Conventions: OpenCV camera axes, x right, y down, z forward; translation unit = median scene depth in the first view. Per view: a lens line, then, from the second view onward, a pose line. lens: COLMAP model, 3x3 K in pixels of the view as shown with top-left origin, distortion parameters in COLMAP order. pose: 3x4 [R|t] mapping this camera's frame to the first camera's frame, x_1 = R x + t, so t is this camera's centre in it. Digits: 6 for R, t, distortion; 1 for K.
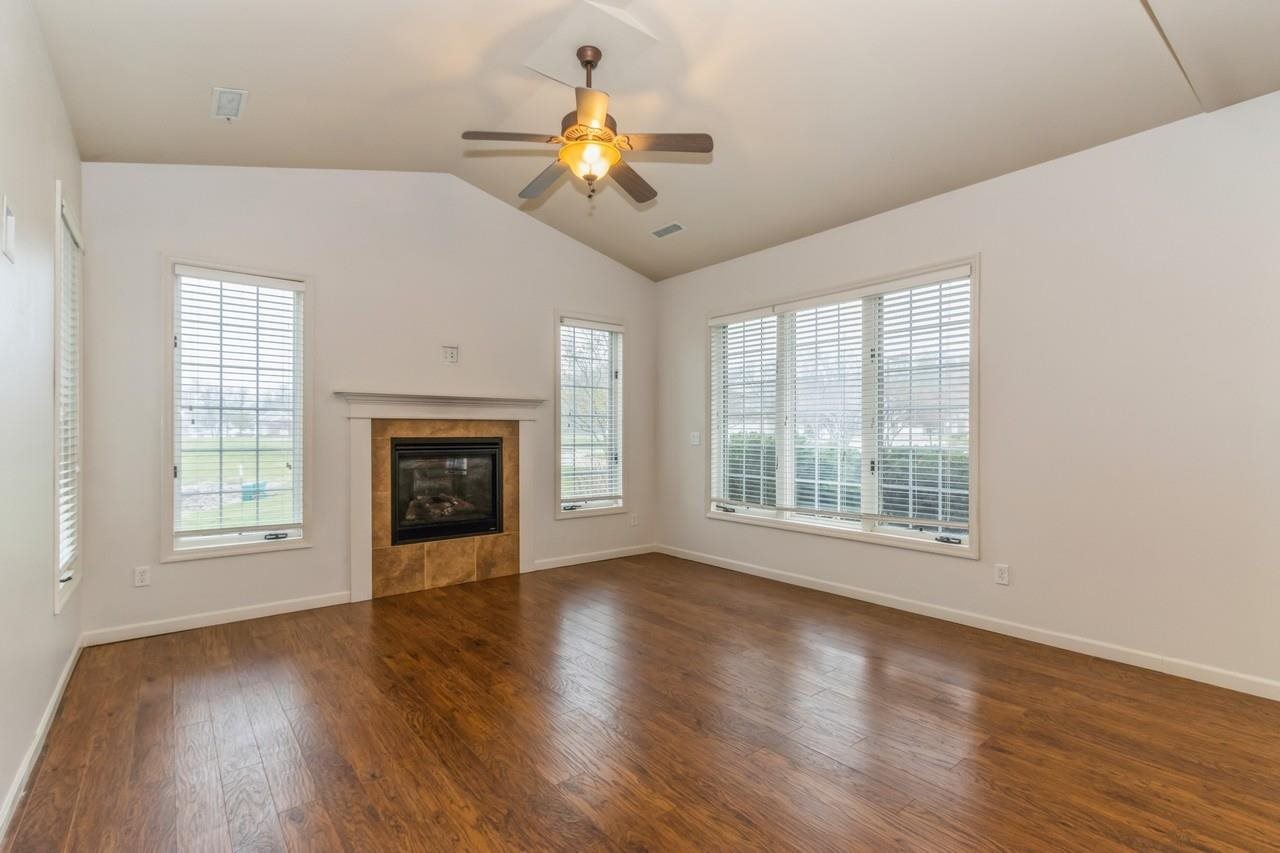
lens RADIAL K [[589.5, 0, 640.0], [0, 589.5, 426.5], [0, 0, 1]] dist [0.010484, -0.000359]
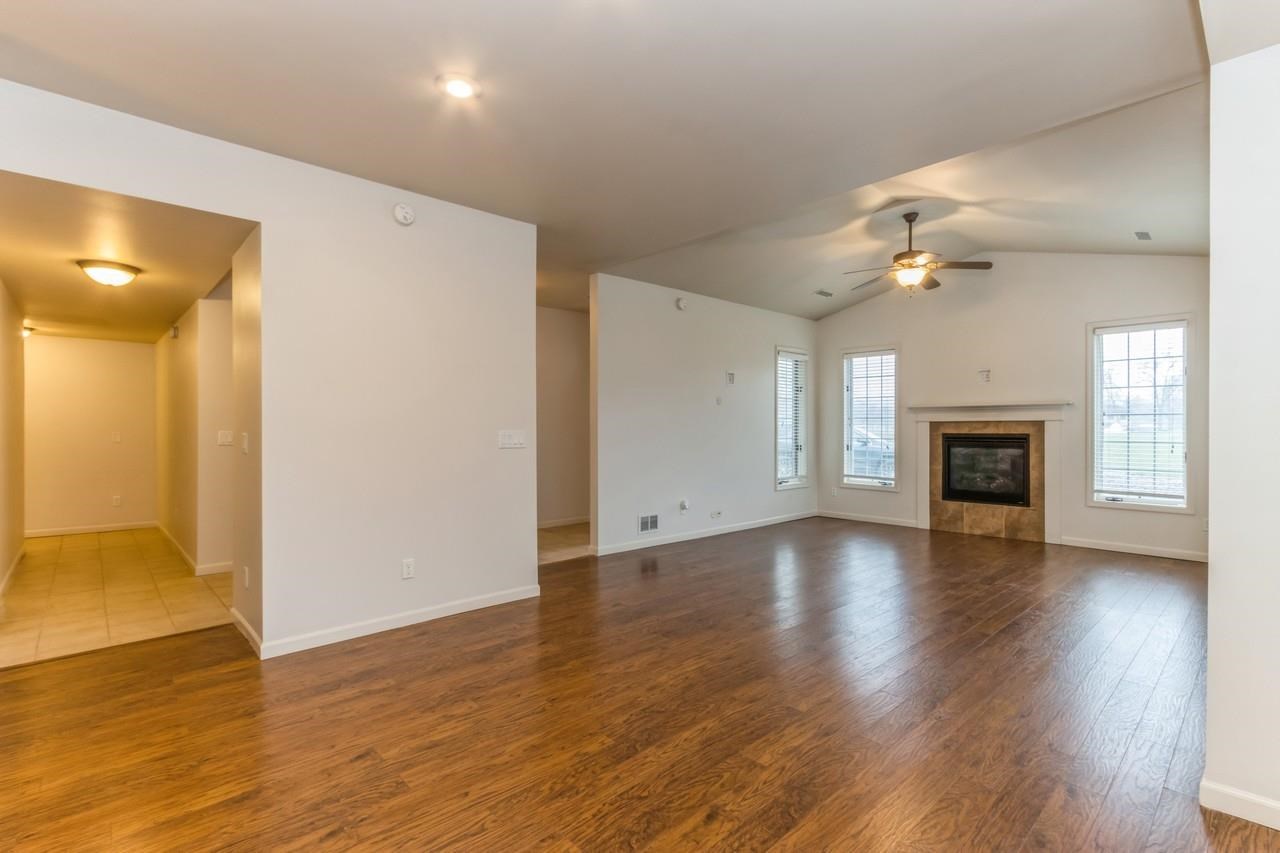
lens RADIAL K [[589.5, 0, 640.0], [0, 589.5, 426.5], [0, 0, 1]] dist [0.010484, -0.000359]
pose [[0.080260, -0.002912, -0.996770, 1.108065], [0.010166, 0.999946, -0.002103, -0.004923], [0.996722, -0.009964, 0.080286, 0.044550]]
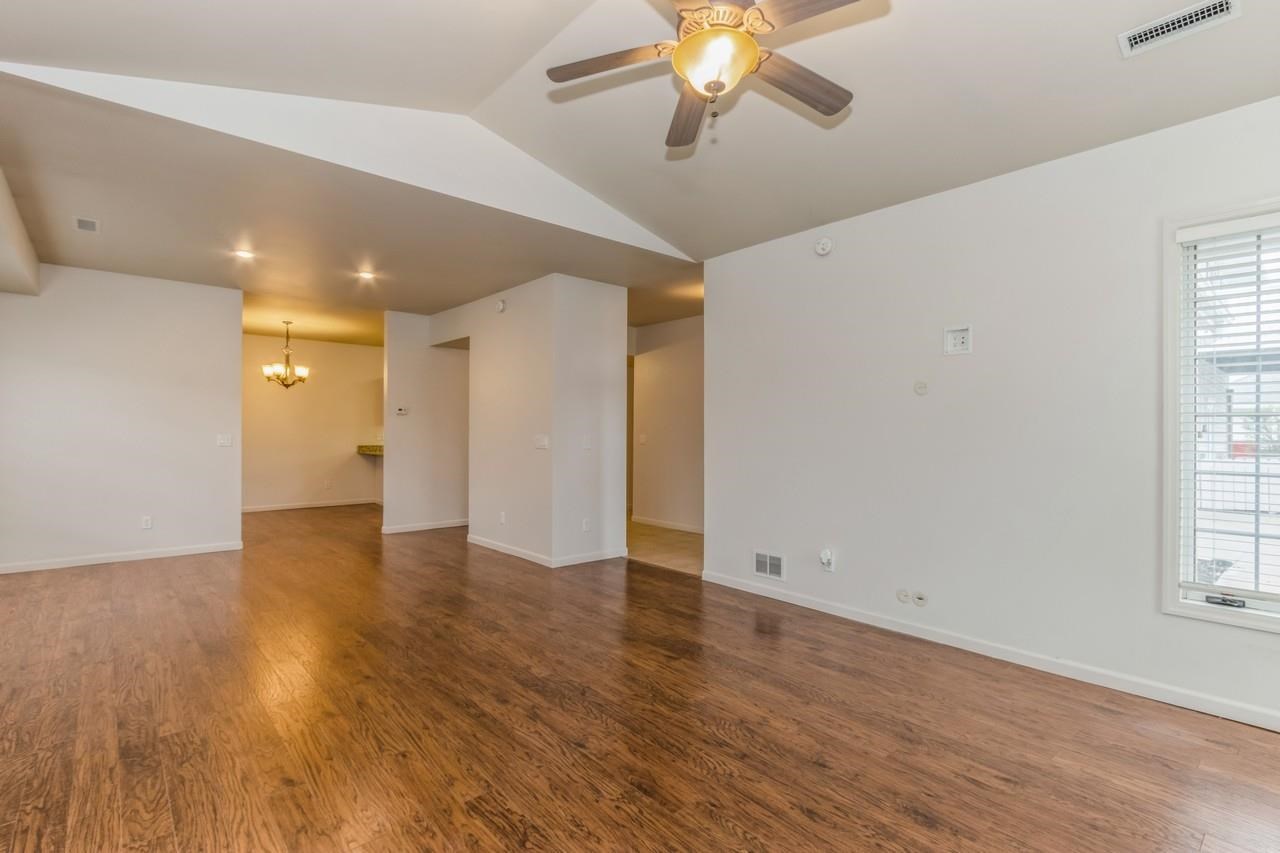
lens RADIAL K [[598.1, 0, 640.0], [0, 598.1, 426.5], [0, 0, 1]] dist [0.004421, 0.000205]
pose [[-0.998626, -0.006334, -0.052026, 0.028751], [-0.005541, 0.999866, -0.015386, -0.005193], [0.052117, -0.015077, -0.998527, 1.189898]]
